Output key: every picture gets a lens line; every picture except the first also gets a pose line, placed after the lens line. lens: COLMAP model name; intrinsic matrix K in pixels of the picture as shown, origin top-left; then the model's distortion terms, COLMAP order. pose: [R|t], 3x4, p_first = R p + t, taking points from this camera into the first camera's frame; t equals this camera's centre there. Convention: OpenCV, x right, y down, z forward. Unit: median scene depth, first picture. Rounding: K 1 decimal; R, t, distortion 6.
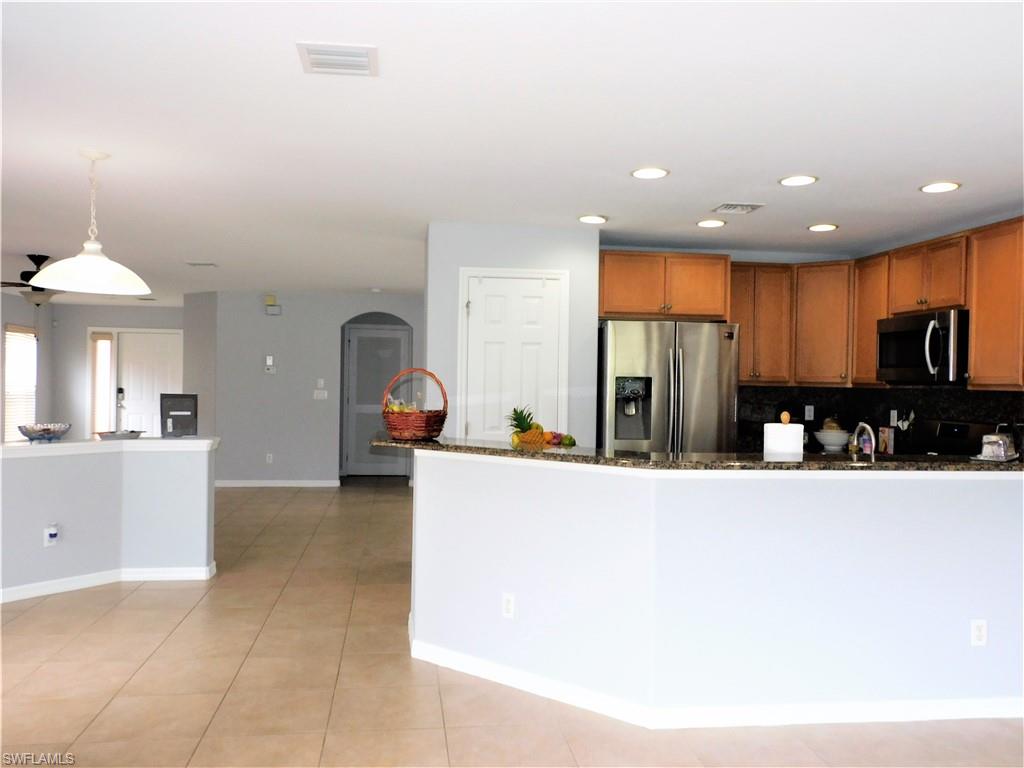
lens RADIAL K [[860.7, 0, 516.3], [0, 860.7, 380.5], [0, 0, 1]] dist [0.058164, 0.001491]
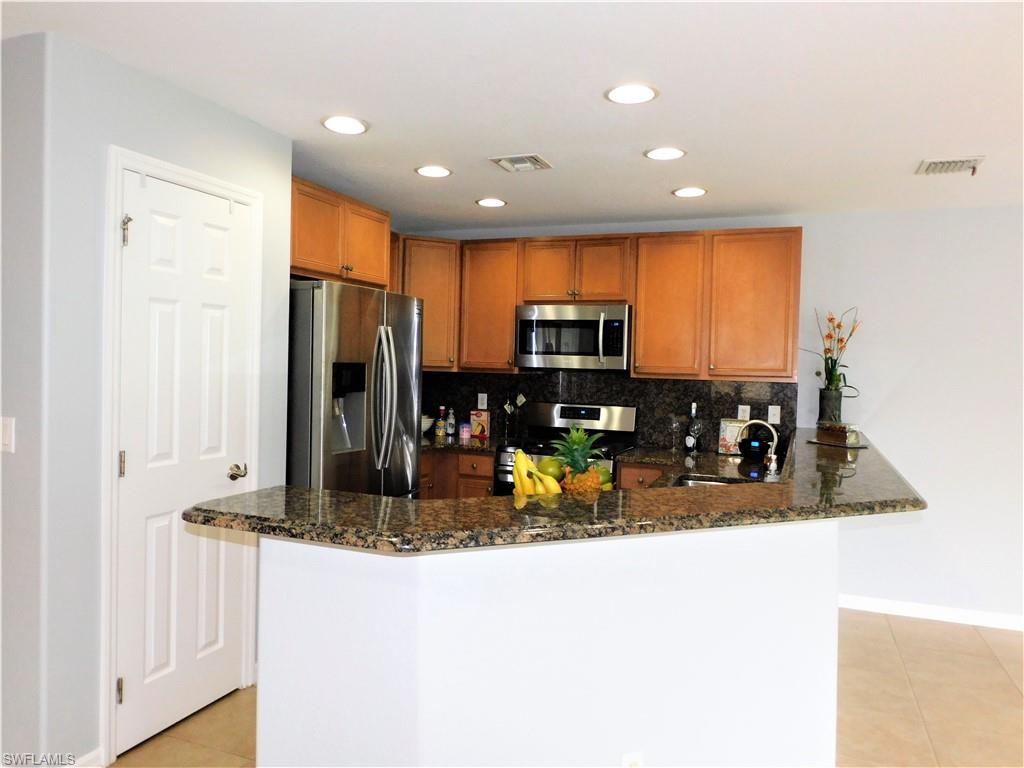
lens RADIAL K [[739.7, 0, 510.1], [0, 739.7, 382.3], [0, 0, 1]] dist [-0.005533, 0.007692]
pose [[0.489711, -0.024730, 0.871534, -0.330018], [-0.019677, 0.999030, 0.039405, -0.014793], [-0.871663, -0.036446, 0.488749, 0.579434]]
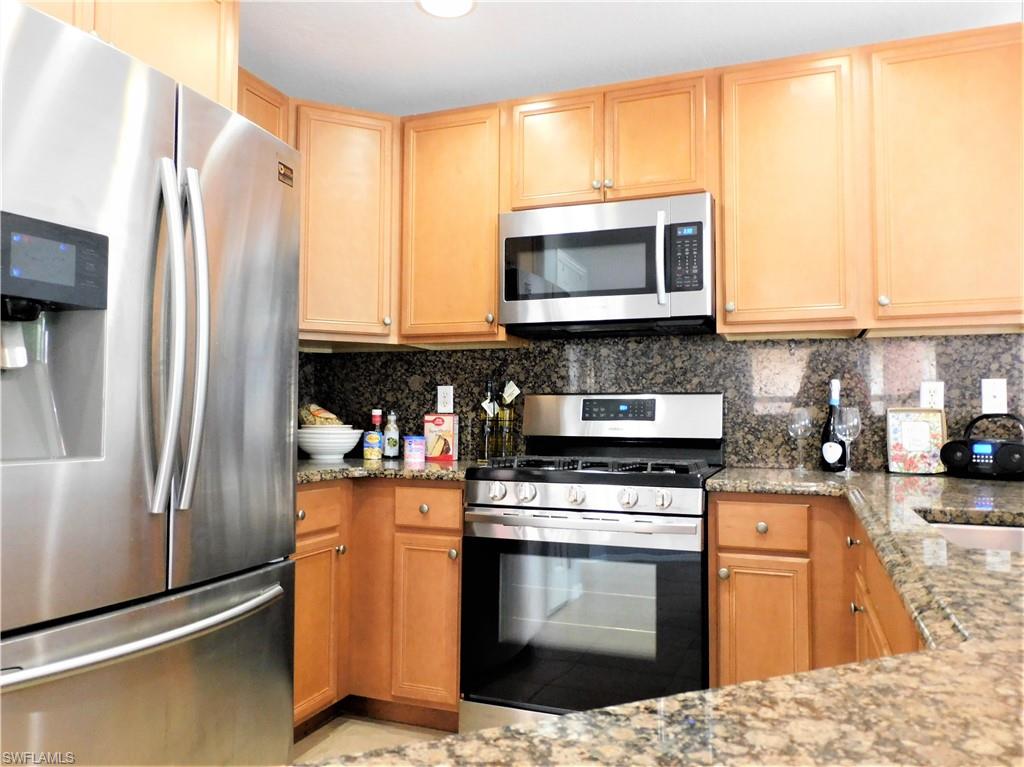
lens RADIAL K [[739.7, 0, 506.4], [0, 739.7, 386.9], [0, 0, 1]] dist [-0.005533, 0.007692]
pose [[0.484347, 0.024992, 0.874519, 0.008752], [0.002299, 0.999552, -0.029839, 0.053267], [-0.874873, 0.016463, 0.484072, 0.761000]]
